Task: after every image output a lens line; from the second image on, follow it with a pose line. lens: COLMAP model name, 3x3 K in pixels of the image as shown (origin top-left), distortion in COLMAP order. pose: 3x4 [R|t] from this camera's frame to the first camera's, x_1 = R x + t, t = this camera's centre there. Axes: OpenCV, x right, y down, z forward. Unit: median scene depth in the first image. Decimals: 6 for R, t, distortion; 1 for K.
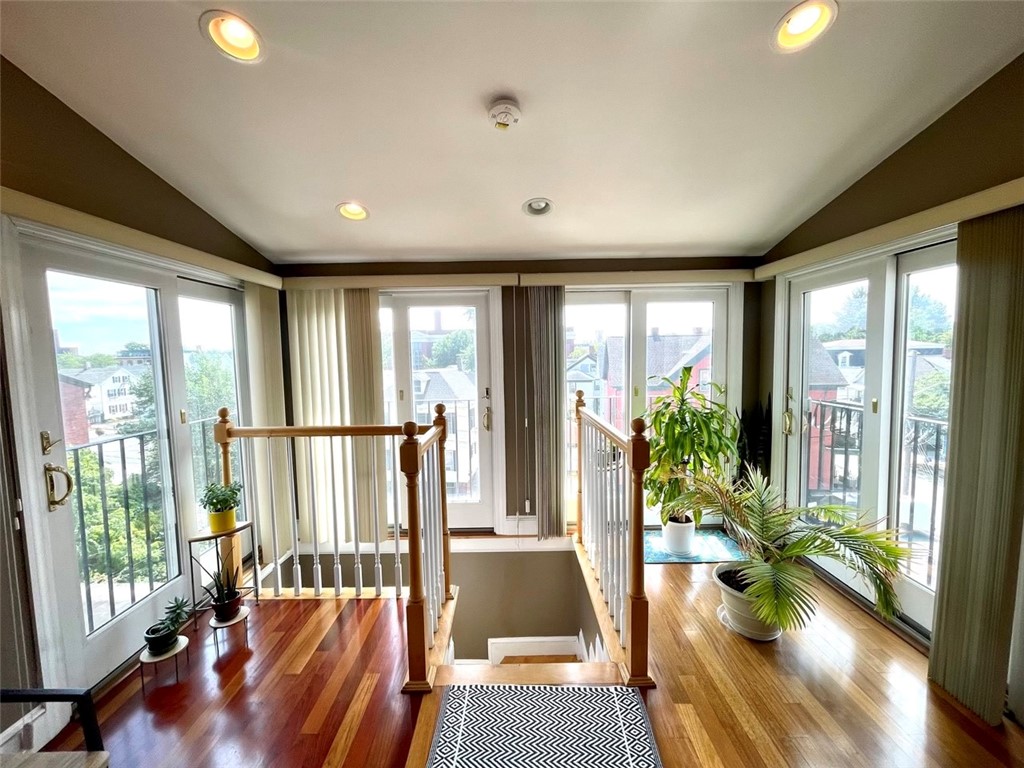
lens RADIAL K [[418.4, 0, 511.2], [0, 418.4, 382.9], [0, 0, 1]] dist [0.000297, 0.000837]
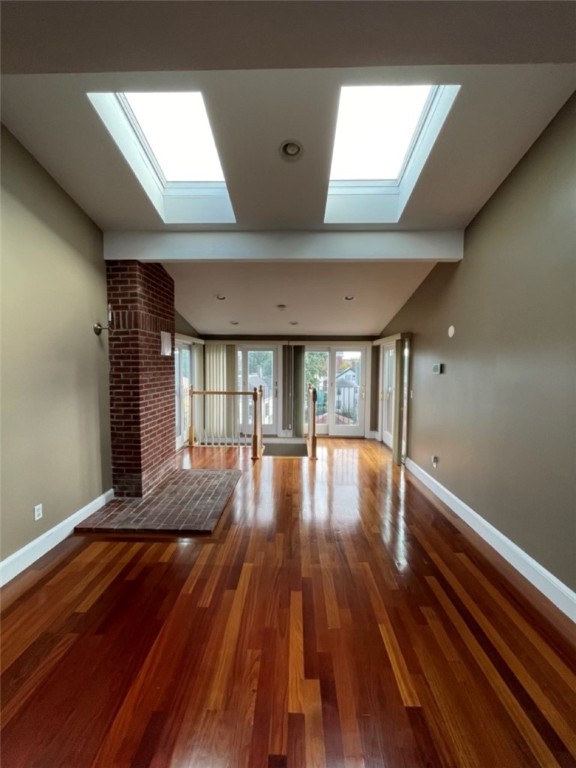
lens RADIAL K [[313.8, 0, 288.0], [0, 313.8, 384.0], [0, 0, 1]] dist [0.000297, 0.000837]
pose [[0.999274, 0.027323, -0.026559, 0.075763], [-0.027596, 0.999569, -0.009982, 0.045686], [0.026275, 0.010707, 0.999597, -1.063799]]
